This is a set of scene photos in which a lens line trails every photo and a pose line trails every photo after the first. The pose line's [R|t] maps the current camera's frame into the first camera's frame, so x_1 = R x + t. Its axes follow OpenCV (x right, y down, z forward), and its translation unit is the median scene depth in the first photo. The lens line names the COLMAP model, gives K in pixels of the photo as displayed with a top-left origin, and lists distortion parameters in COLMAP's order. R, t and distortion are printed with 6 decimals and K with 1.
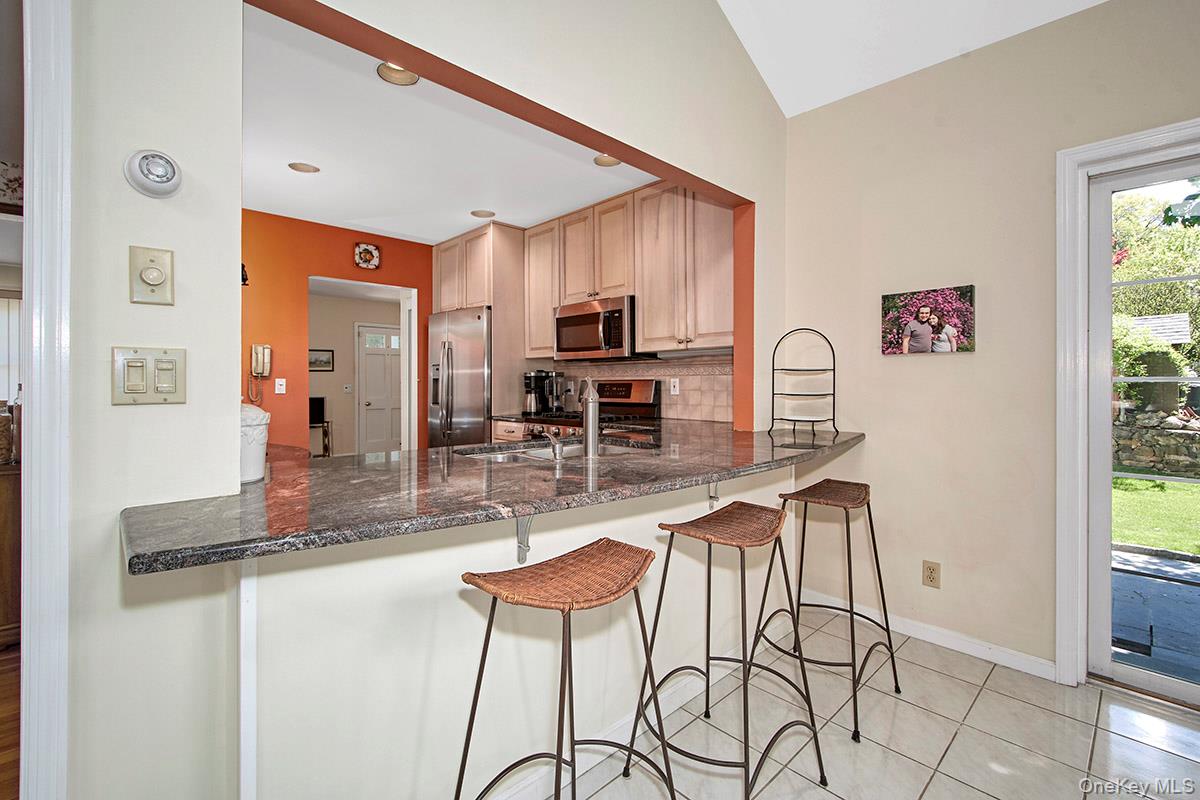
lens RADIAL K [[530.4, 0, 590.5], [0, 530.4, 381.7], [0, 0, 1]] dist [0.009379, -0.006395]
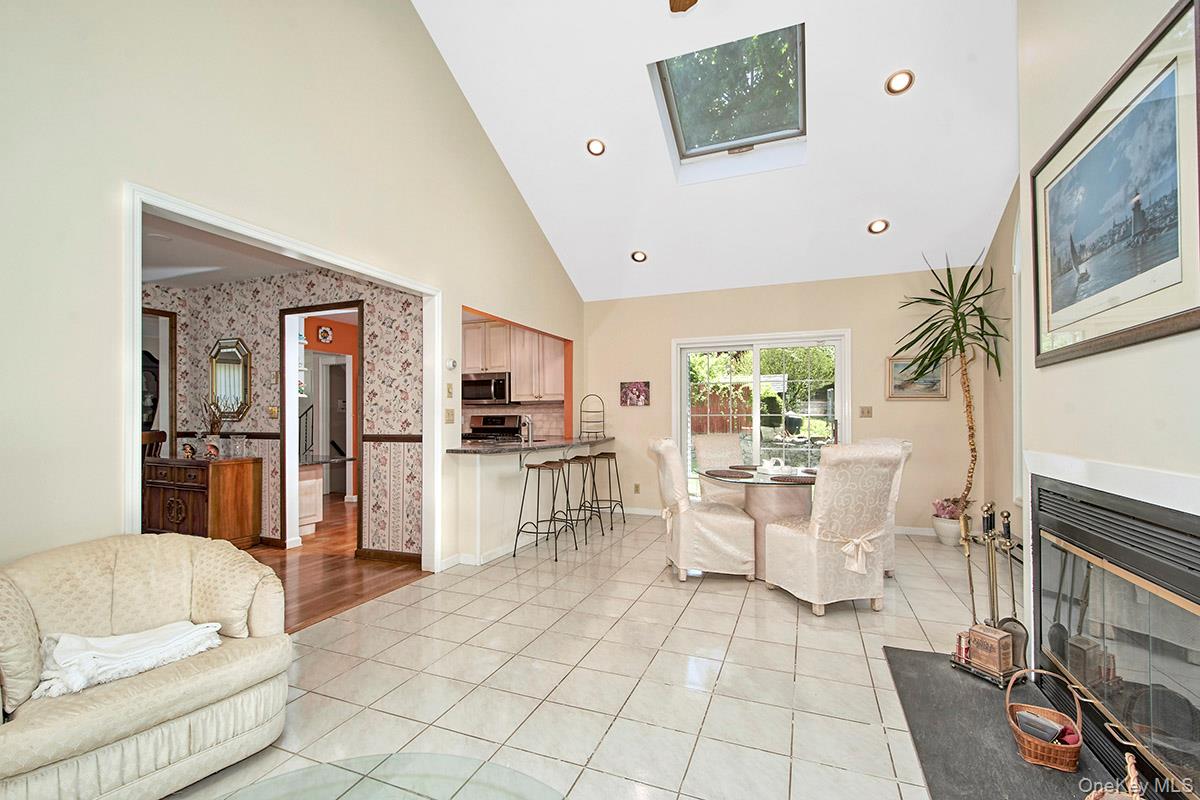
lens RADIAL K [[527.0, 0, 587.1], [0, 527.0, 414.1], [0, 0, 1]] dist [0.000176, -0.000059]
pose [[0.915475, -0.001464, 0.402372, -0.522194], [0.001963, 0.999998, -0.000830, -0.007251], [-0.402370, 0.001550, 0.915476, -1.060711]]
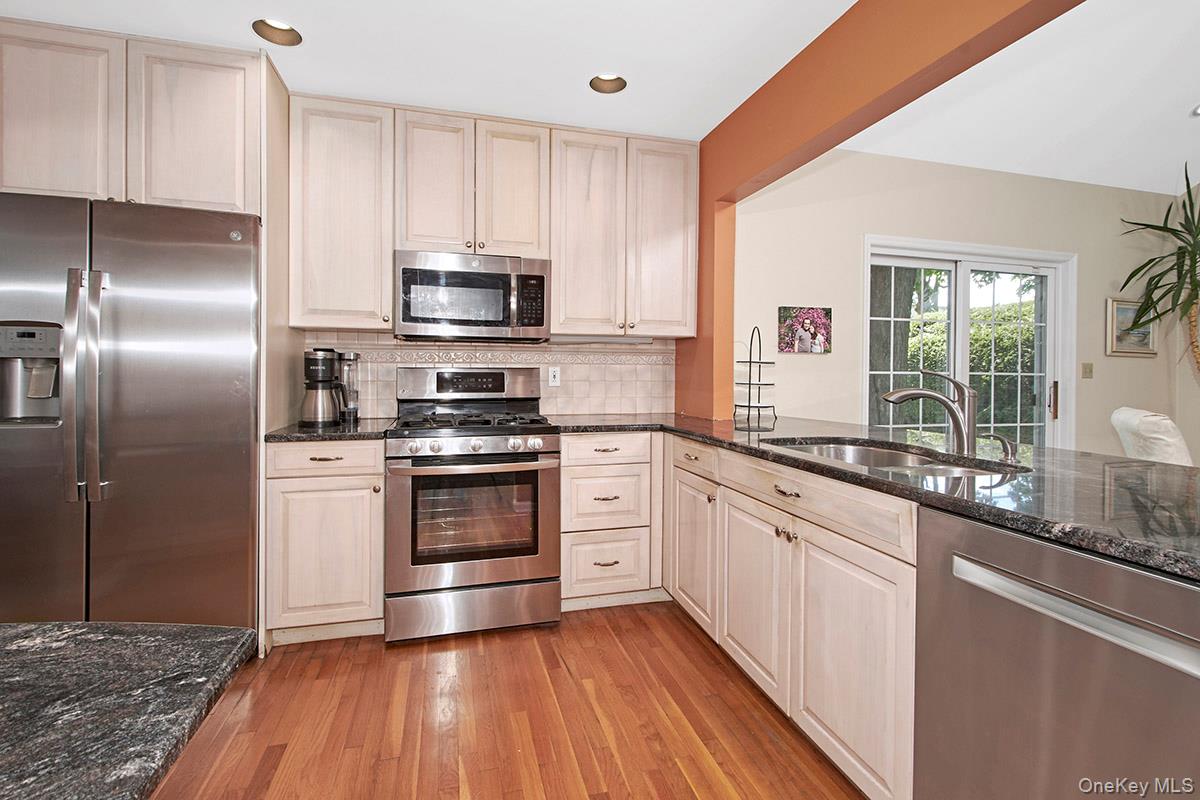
lens RADIAL K [[530.4, 0, 590.5], [0, 530.4, 381.7], [0, 0, 1]] dist [0.009379, -0.006395]
pose [[0.478839, -0.010687, 0.877837, -0.684839], [-0.010396, 0.999787, 0.017842, 0.002174], [-0.877841, -0.017669, 0.478626, 0.668981]]
